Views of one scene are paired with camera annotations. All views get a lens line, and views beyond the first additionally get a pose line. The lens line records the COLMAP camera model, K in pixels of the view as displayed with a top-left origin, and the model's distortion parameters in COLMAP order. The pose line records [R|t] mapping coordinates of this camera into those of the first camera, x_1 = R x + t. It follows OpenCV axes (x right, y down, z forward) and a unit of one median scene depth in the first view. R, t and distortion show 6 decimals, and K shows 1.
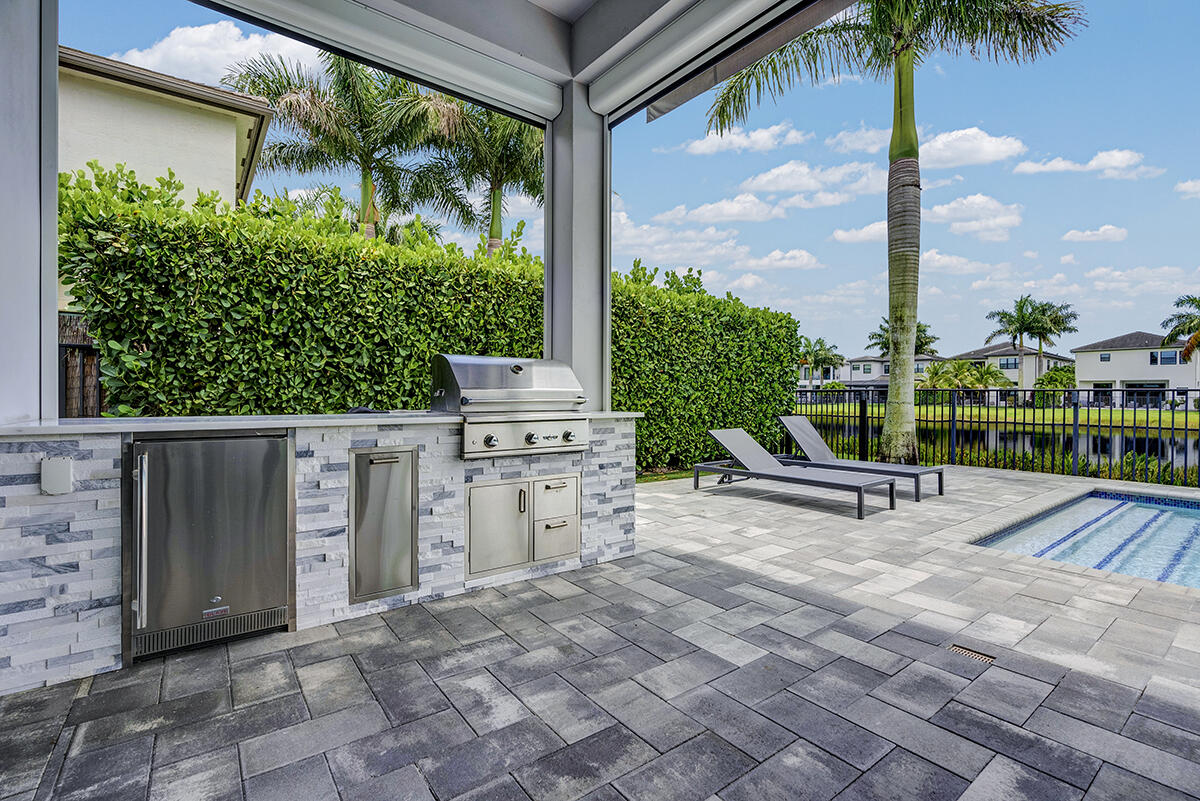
lens RADIAL K [[540.2, 0, 600.0], [0, 540.2, 400.5], [0, 0, 1]] dist [-0.004168, -0.000453]
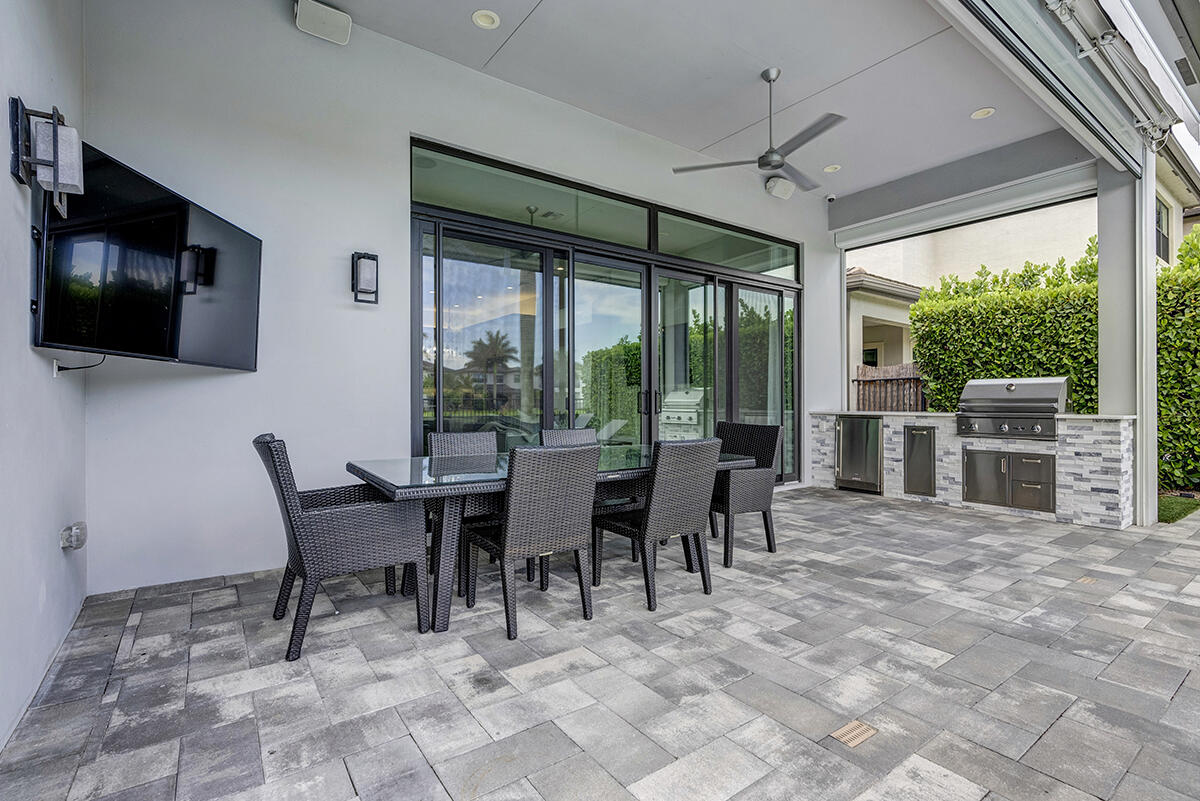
lens RADIAL K [[549.4, 0, 602.8], [0, 549.4, 395.2], [0, 0, 1]] dist [-0.001290, 0.000178]
pose [[-0.024013, -0.015767, -0.999587, 1.094090], [-0.009489, 0.999834, -0.015543, 0.004506], [0.999667, 0.009111, -0.024159, -0.134377]]
